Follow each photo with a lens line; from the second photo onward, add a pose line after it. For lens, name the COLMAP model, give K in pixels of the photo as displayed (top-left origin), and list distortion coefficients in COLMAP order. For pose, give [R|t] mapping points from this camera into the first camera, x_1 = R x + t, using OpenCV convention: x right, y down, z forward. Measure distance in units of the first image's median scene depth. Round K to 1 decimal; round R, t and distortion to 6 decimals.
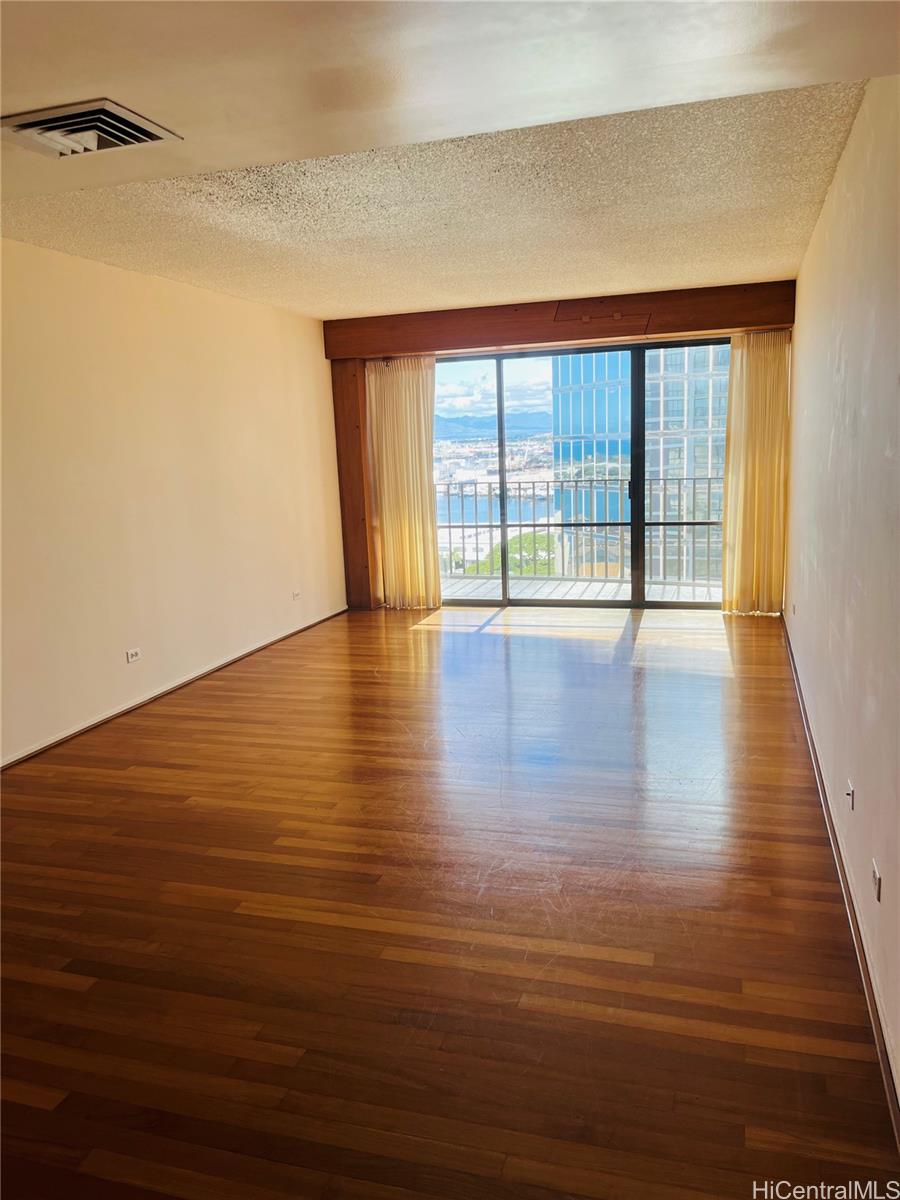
lens RADIAL K [[916.1, 0, 447.4], [0, 916.1, 586.7], [0, 0, 1]] dist [0.035897, -0.008472]
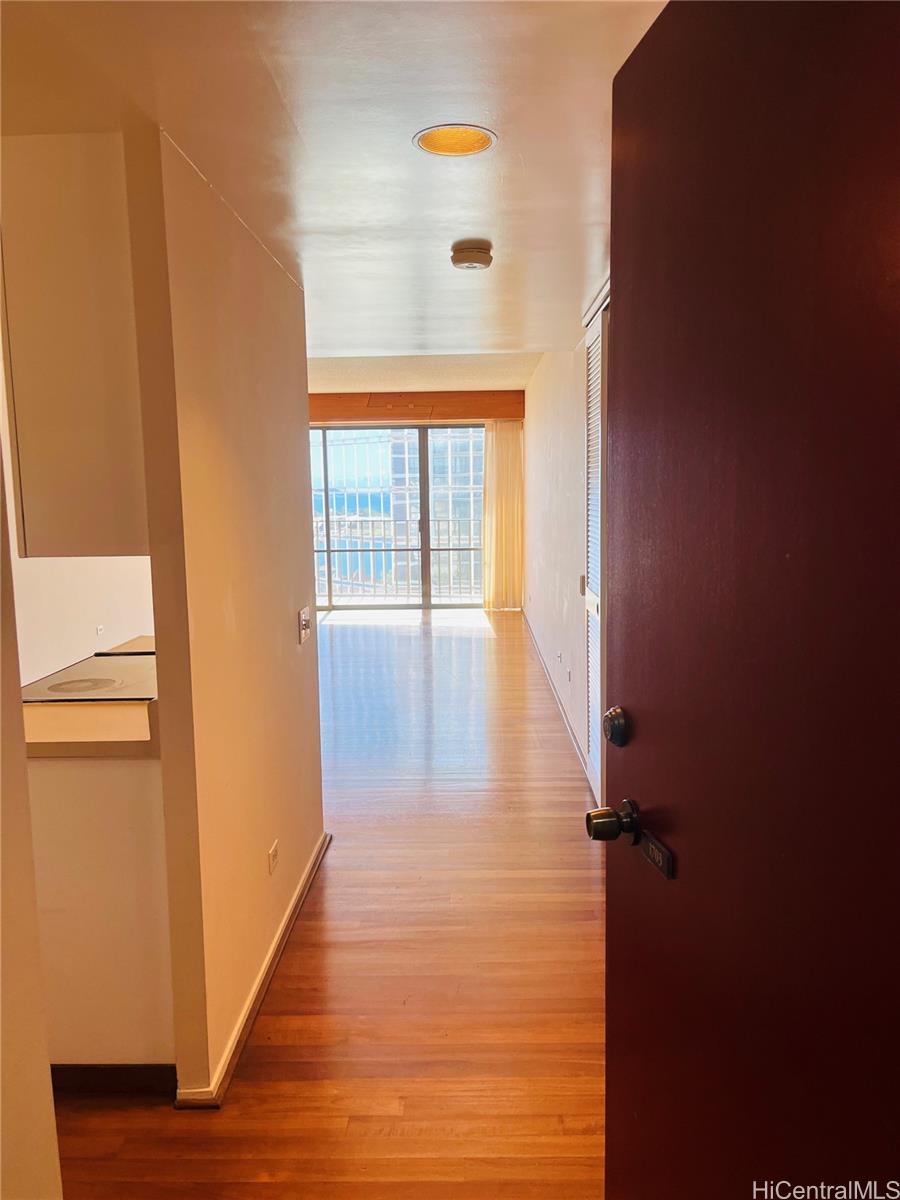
lens RADIAL K [[916.1, 0, 449.2], [0, 916.1, 605.4], [0, 0, 1]] dist [0.035897, -0.008472]
pose [[0.961722, -0.009076, 0.273875, -0.149546], [0.019030, 0.999251, -0.033709, 0.067569], [-0.273364, 0.037630, 0.961174, -0.379349]]
